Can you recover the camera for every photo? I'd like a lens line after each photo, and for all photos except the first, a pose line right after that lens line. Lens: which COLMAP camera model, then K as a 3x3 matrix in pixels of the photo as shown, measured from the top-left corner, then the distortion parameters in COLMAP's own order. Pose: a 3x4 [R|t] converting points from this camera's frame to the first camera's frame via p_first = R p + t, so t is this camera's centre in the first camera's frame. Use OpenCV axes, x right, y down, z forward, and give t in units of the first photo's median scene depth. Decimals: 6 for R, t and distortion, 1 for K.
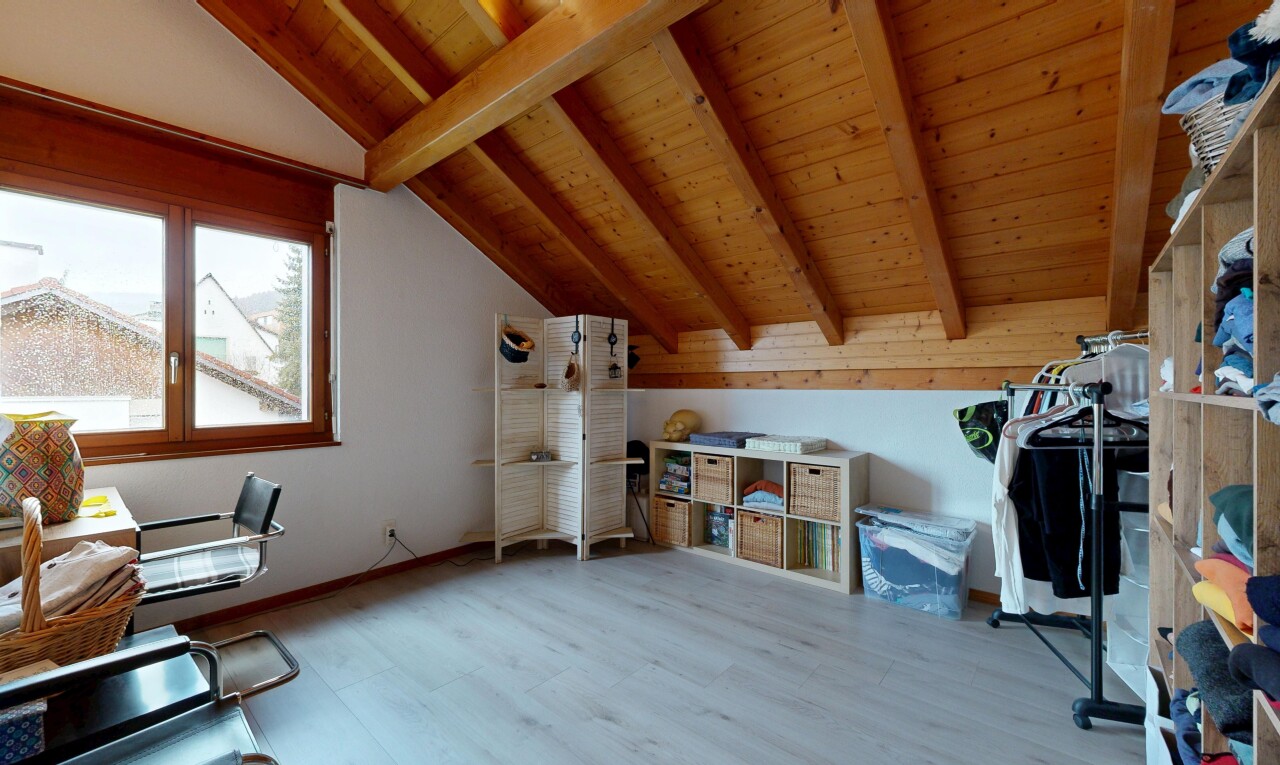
lens RADIAL K [[500.6, 0, 638.3], [0, 500.6, 381.7], [0, 0, 1]] dist [0.000636, -0.000091]
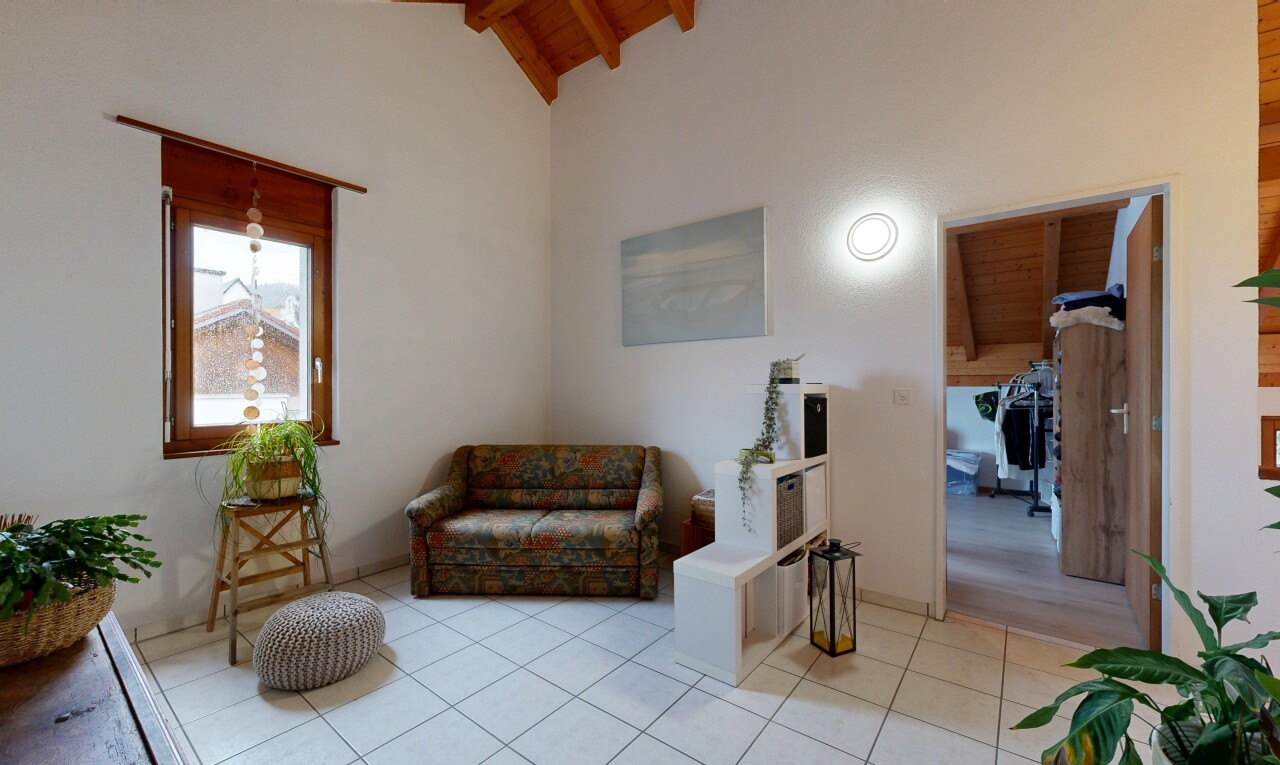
lens RADIAL K [[500.6, 0, 641.3], [0, 500.6, 380.7], [0, 0, 1]] dist [0.000636, -0.000091]
pose [[0.998543, -0.000952, 0.053956, -1.015573], [0.000942, 1.000000, 0.000196, -0.009776], [-0.053956, -0.000145, 0.998543, -1.188205]]
